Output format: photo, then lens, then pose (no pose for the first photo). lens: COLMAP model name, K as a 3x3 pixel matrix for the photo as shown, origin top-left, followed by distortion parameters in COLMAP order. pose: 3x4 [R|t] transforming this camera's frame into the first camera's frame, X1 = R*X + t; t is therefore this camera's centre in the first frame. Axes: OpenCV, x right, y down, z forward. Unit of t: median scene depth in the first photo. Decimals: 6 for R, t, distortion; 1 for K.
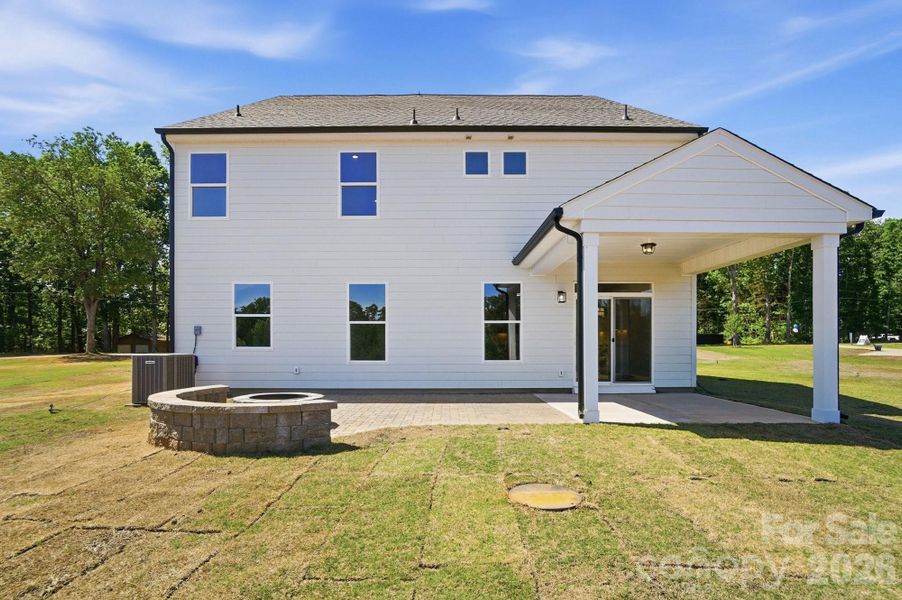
lens RADIAL K [[415.3, 0, 450.8], [0, 415.3, 336.0], [0, 0, 1]] dist [-0.013300, 0.000077]
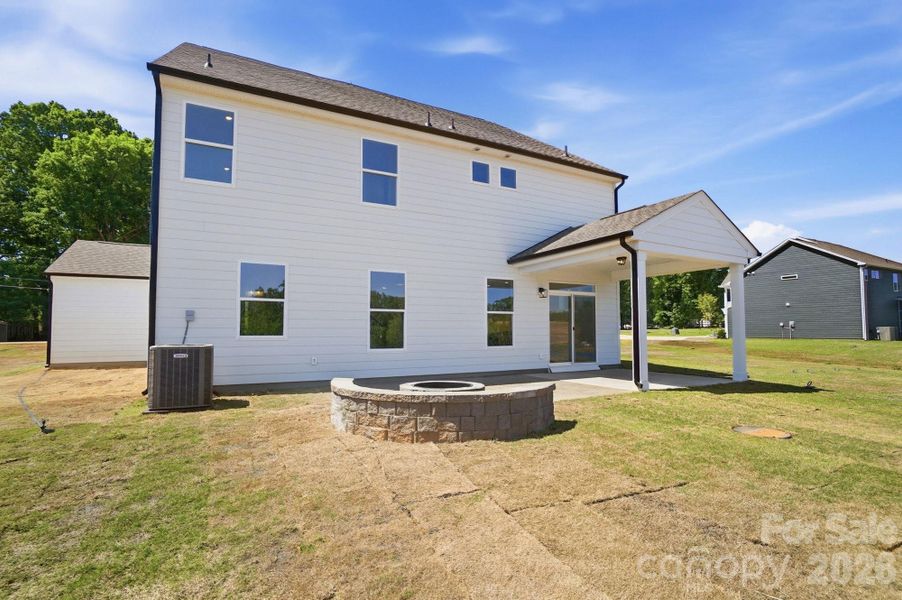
lens RADIAL K [[410.4, 0, 445.6], [0, 410.4, 302.3], [0, 0, 1]] dist [-0.045369, 0.022081]
pose [[0.895031, 0.030924, 0.444931, -0.512729], [-0.007558, 0.998502, -0.054194, -0.000614], [-0.445940, 0.045142, 0.893924, 0.059529]]
